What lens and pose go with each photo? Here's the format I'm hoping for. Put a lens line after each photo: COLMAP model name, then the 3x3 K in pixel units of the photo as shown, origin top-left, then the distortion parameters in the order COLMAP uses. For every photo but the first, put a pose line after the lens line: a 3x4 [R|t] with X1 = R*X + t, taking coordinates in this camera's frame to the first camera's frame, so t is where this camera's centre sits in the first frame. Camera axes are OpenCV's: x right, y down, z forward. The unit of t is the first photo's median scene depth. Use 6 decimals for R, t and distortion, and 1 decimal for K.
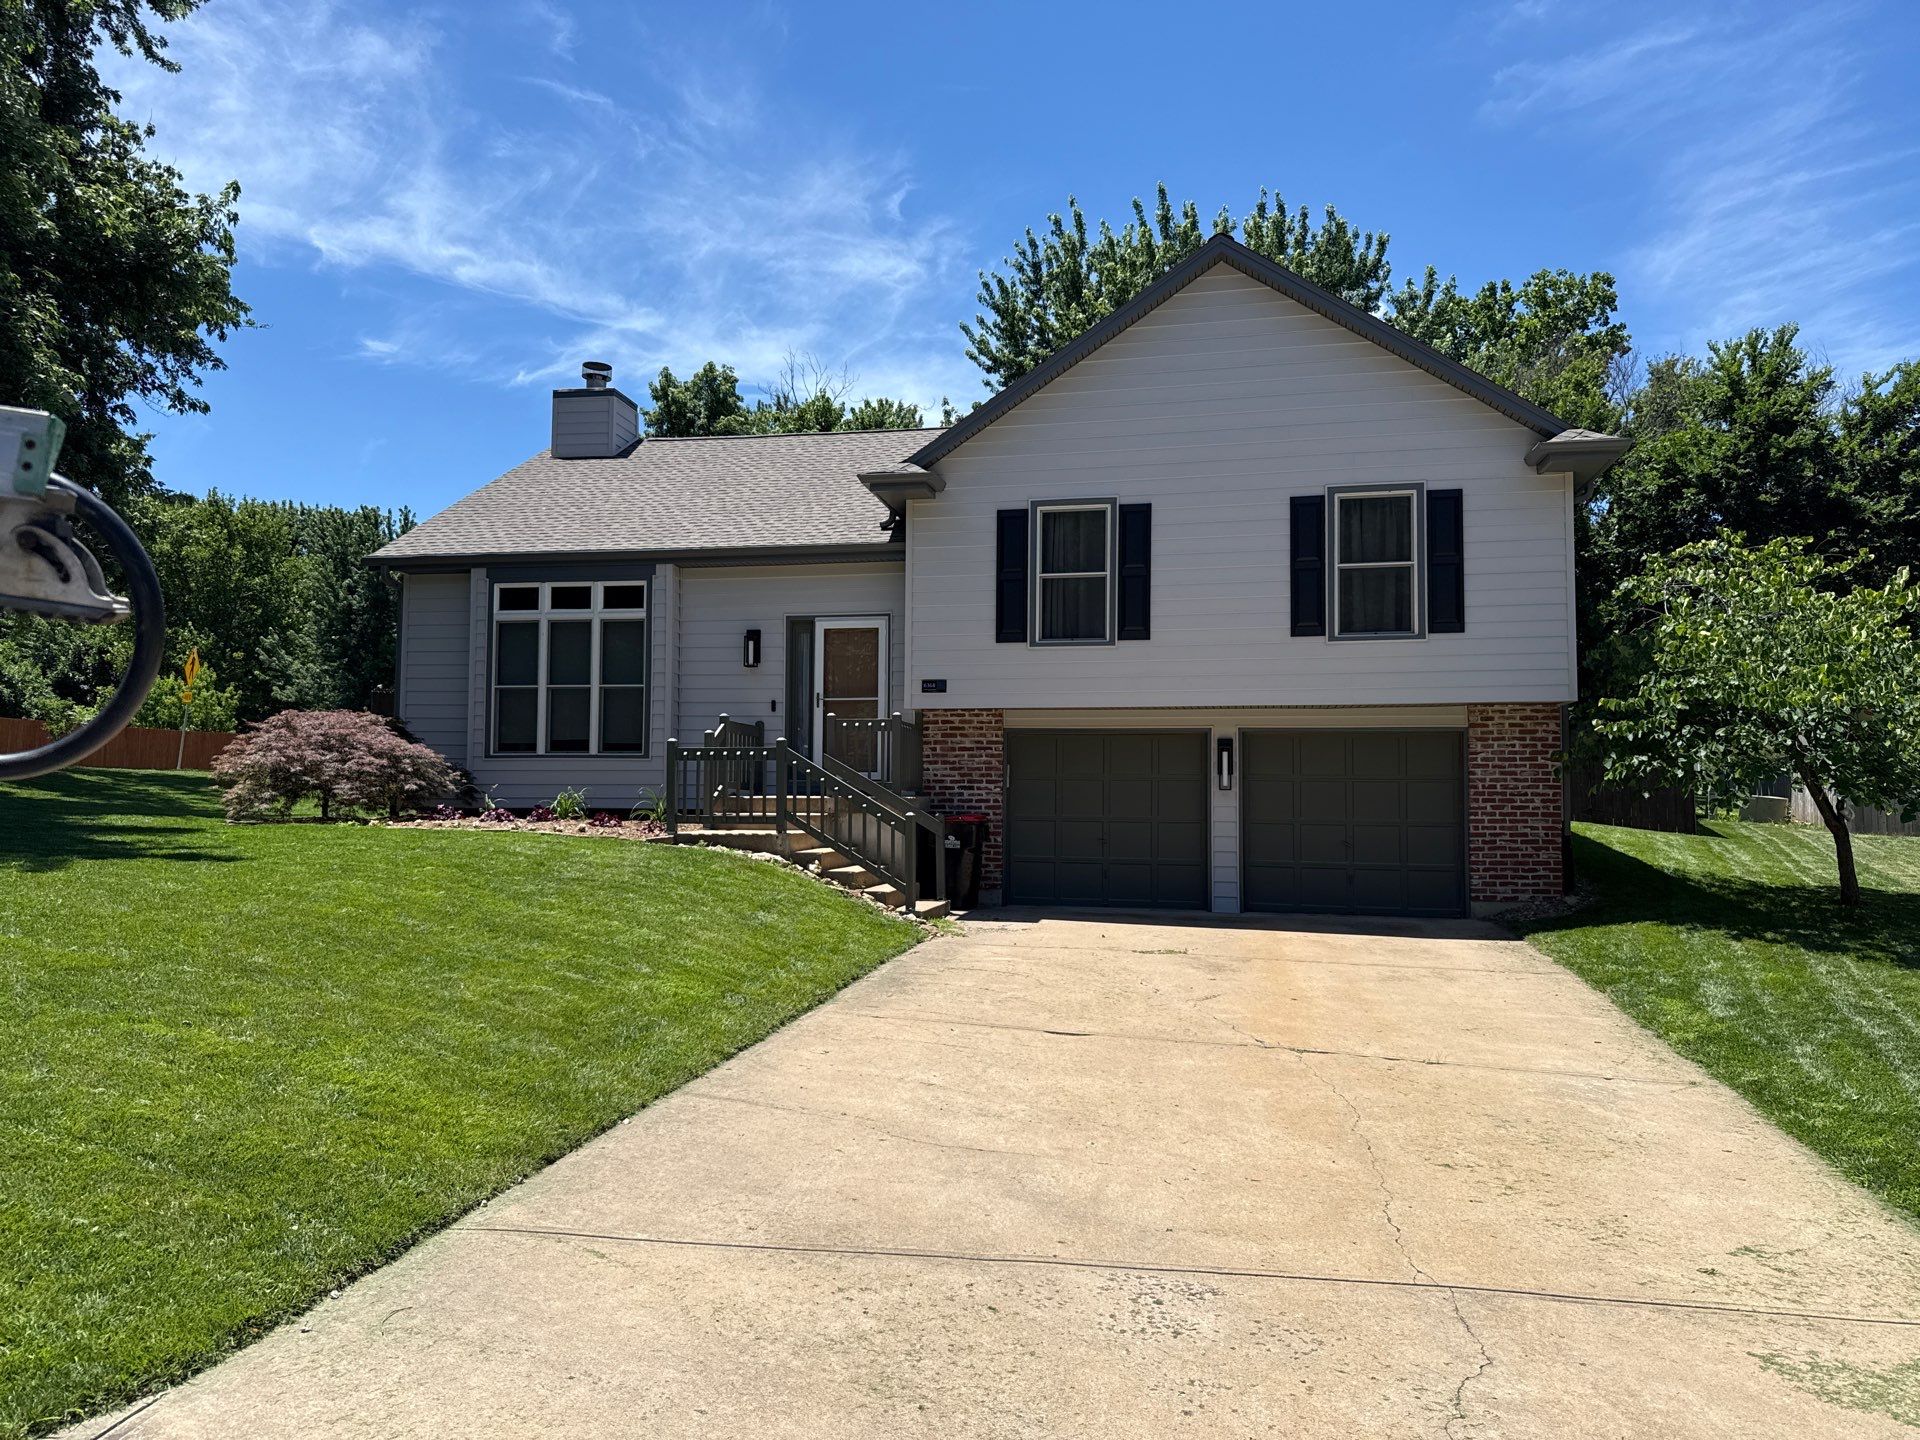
lens RADIAL K [[1313.3, 0, 954.3], [0, 1313.3, 728.2], [0, 0, 1]] dist [0.118749, -0.141552]
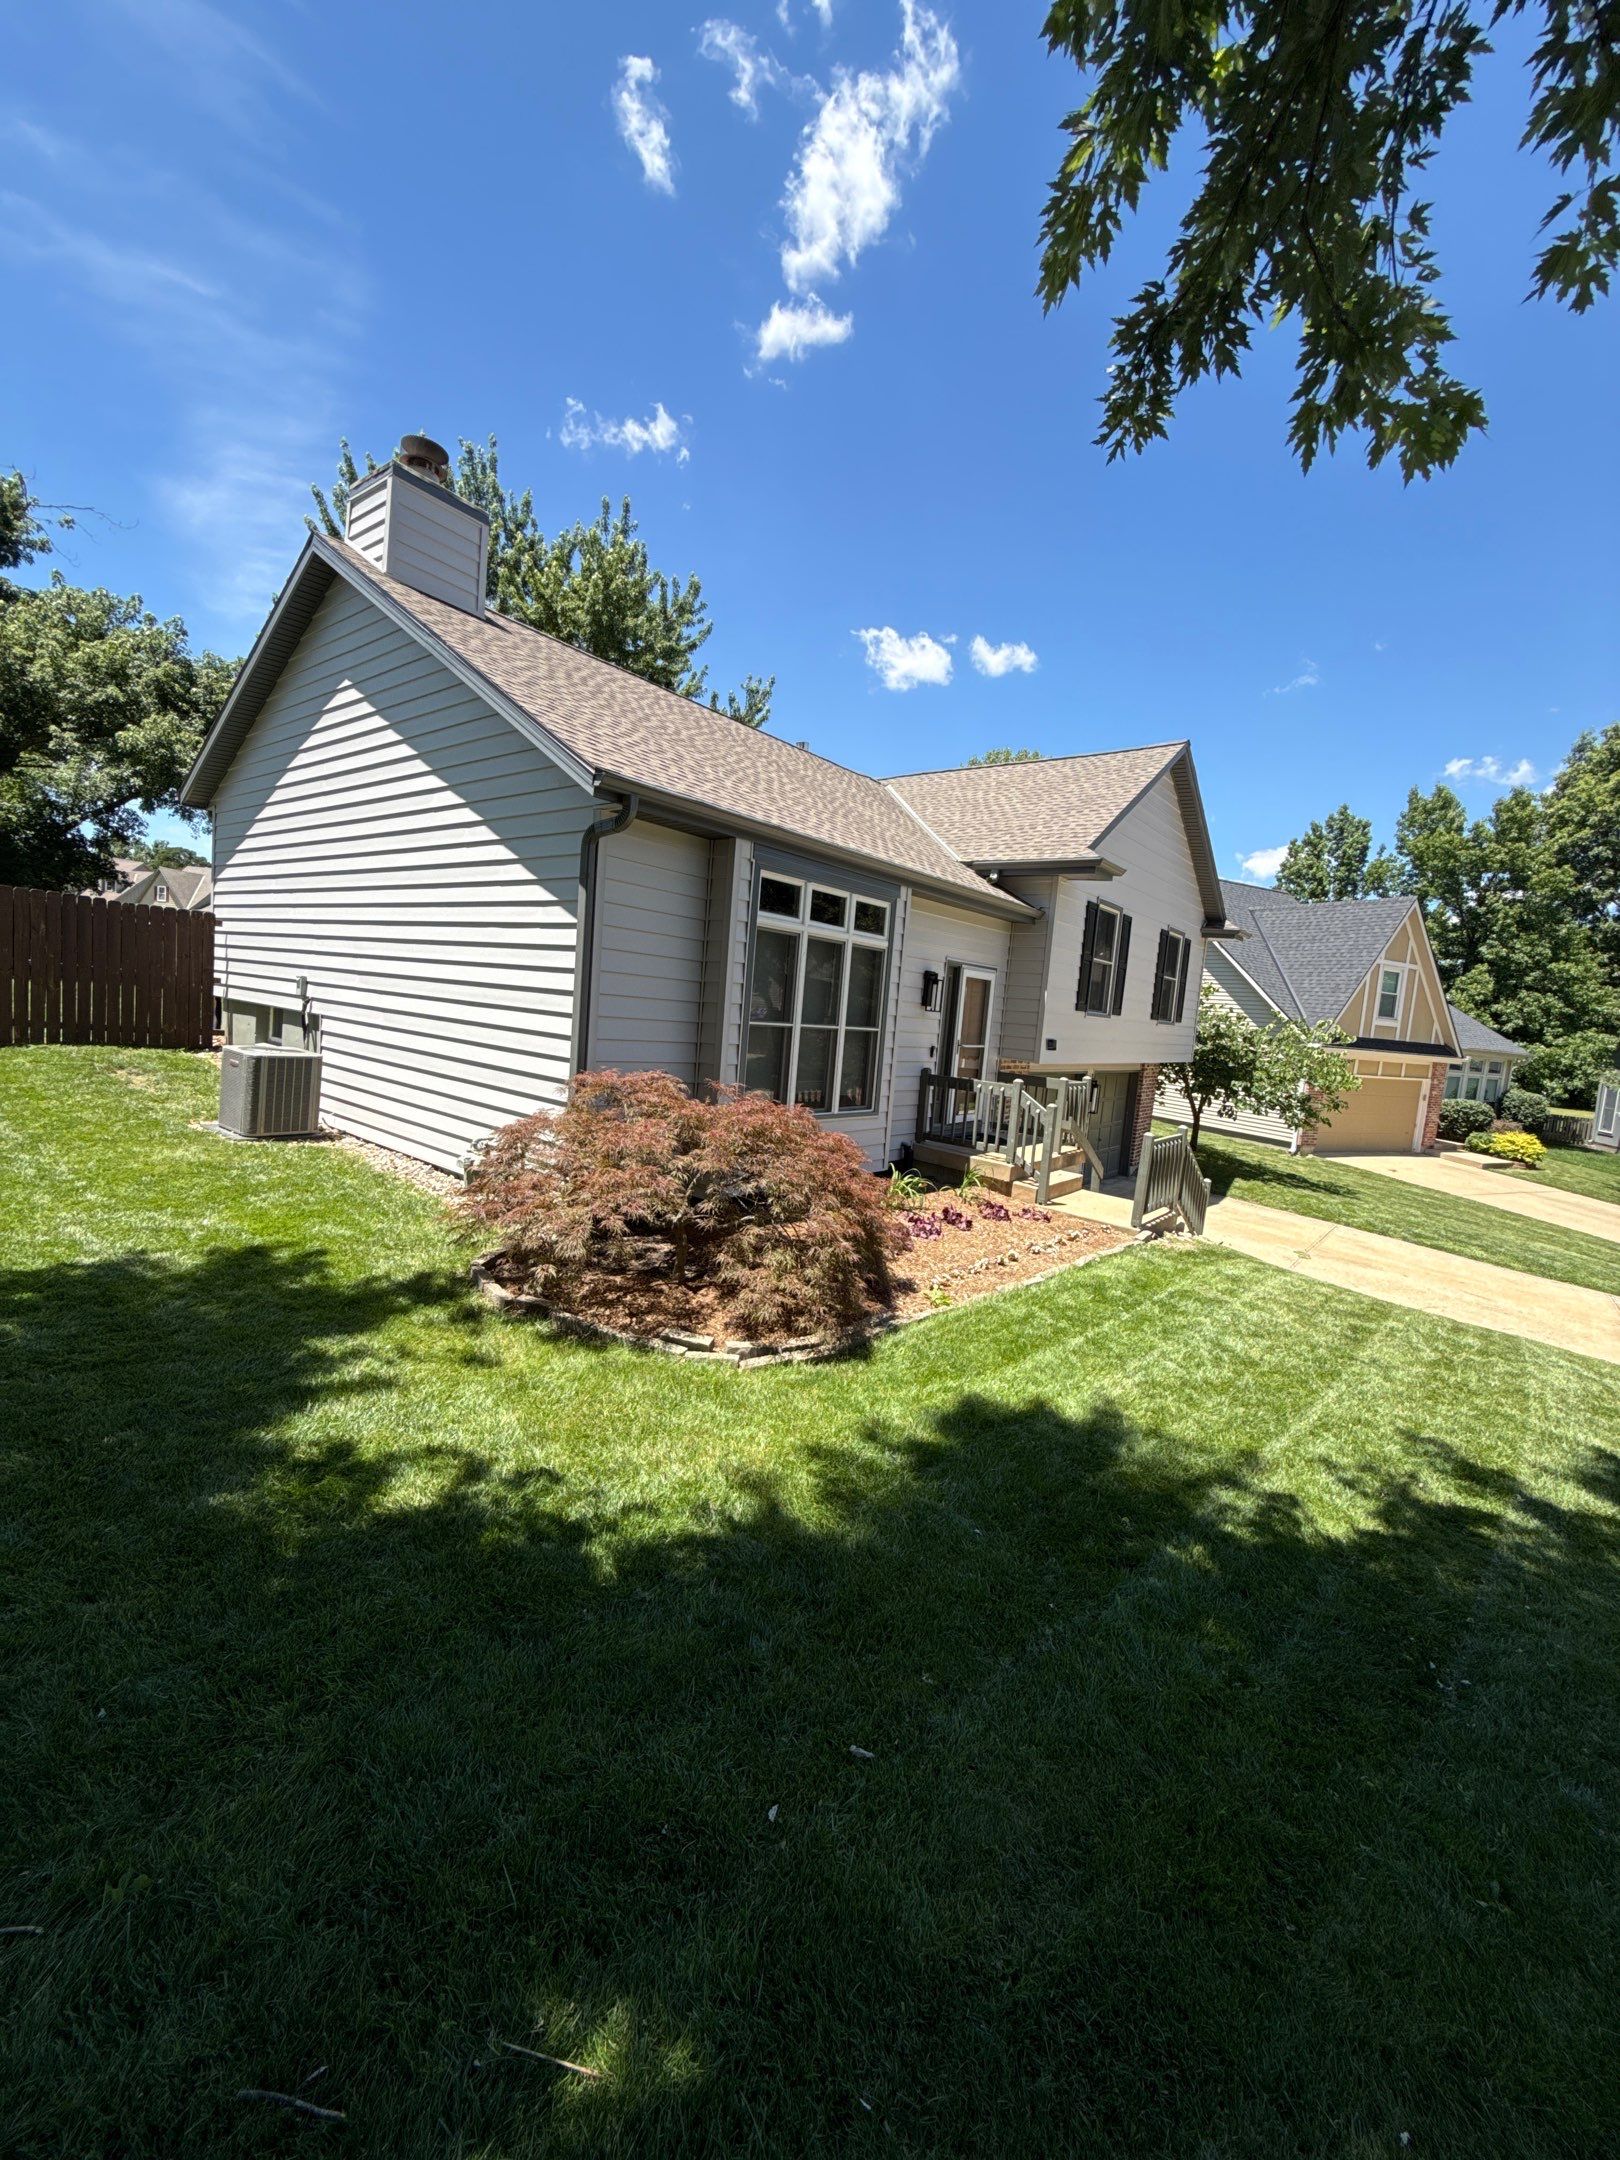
lens RADIAL K [[868.6, 0, 810.3], [0, 868.6, 1084.5], [0, 0, 1]] dist [0.000413, -0.000011]
pose [[0.454552, -0.051912, 0.889206, -0.768740], [-0.128487, 0.984038, 0.123129, -0.061824], [-0.881405, -0.170220, 0.440626, 0.805205]]
